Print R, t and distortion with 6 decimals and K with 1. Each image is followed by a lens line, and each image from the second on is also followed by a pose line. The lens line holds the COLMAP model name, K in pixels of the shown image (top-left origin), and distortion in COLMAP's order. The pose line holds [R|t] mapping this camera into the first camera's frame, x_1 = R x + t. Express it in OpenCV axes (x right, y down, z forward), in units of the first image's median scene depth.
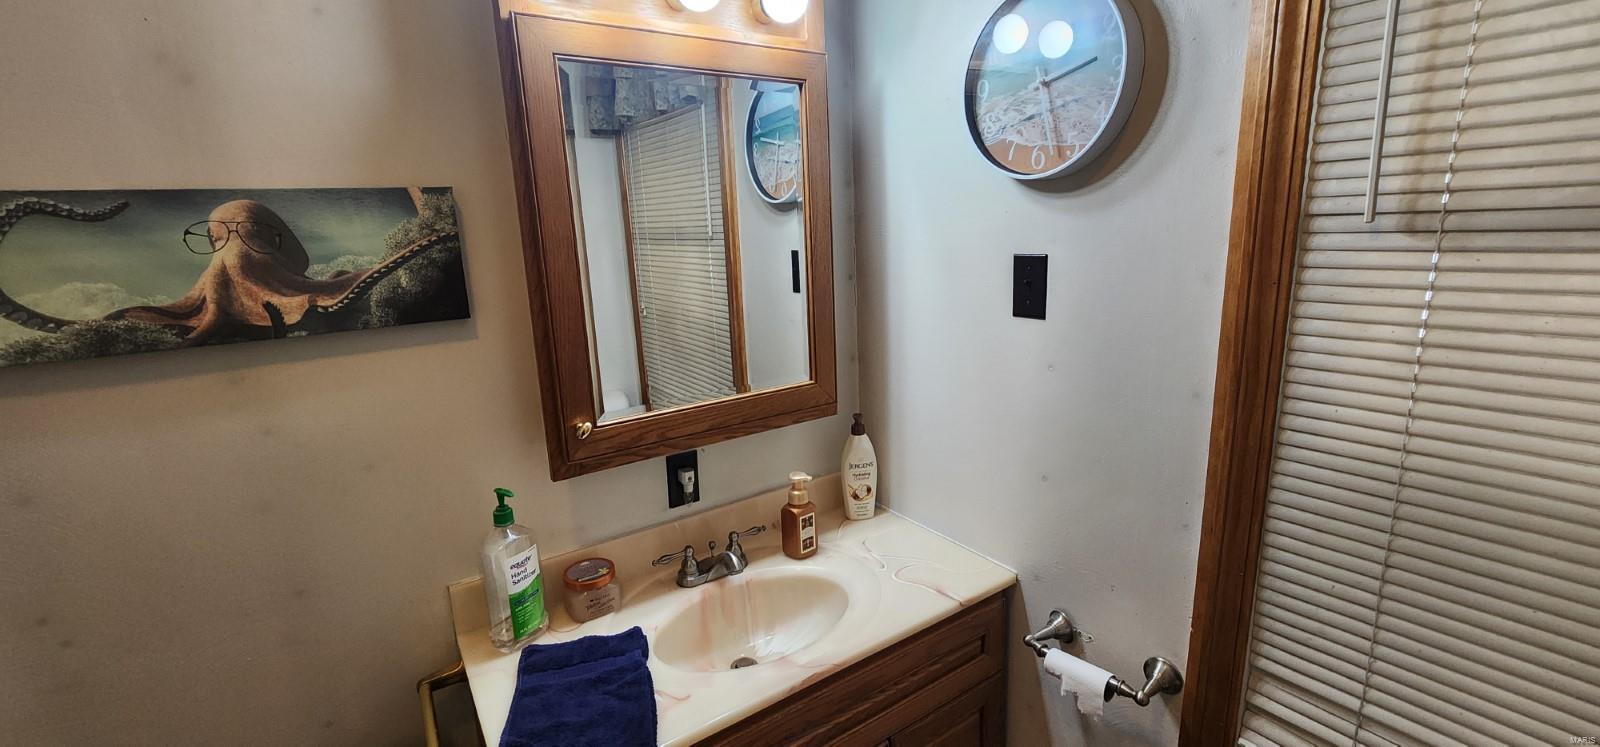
lens RADIAL K [[657.7, 0, 800.0], [0, 657.7, 373.5], [0, 0, 1]] dist [0.001883, -0.000369]
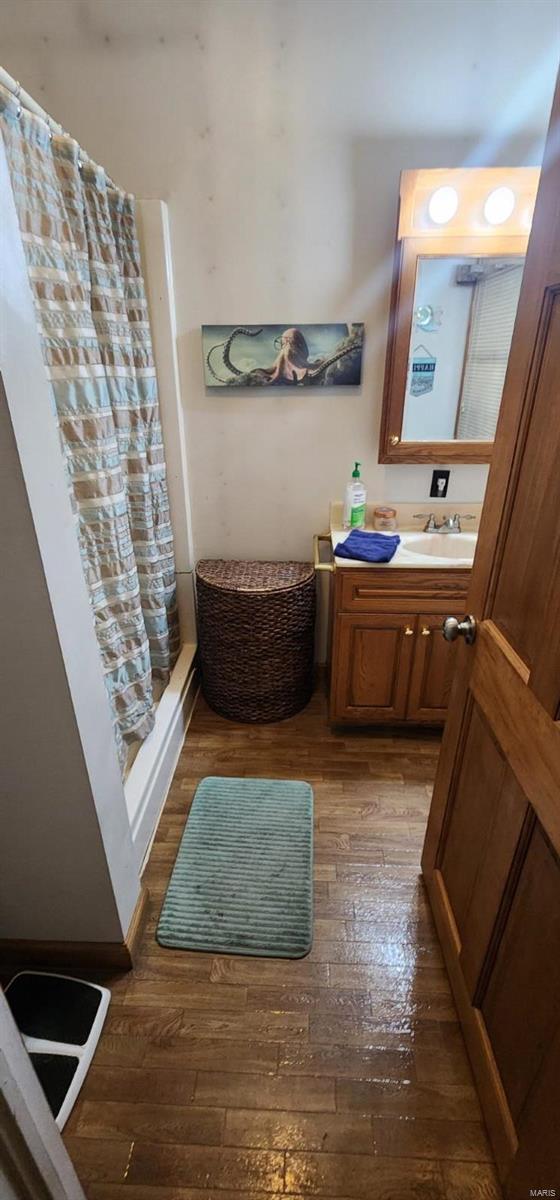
lens RADIAL K [[493.3, 0, 289.3], [0, 493.3, 598.5], [0, 0, 1]] dist [0.001883, -0.000369]
pose [[0.810451, 0.283904, -0.512413, 0.414444], [-0.156859, 0.947946, 0.277117, 0.191686], [0.564415, -0.144213, 0.812797, -0.684668]]
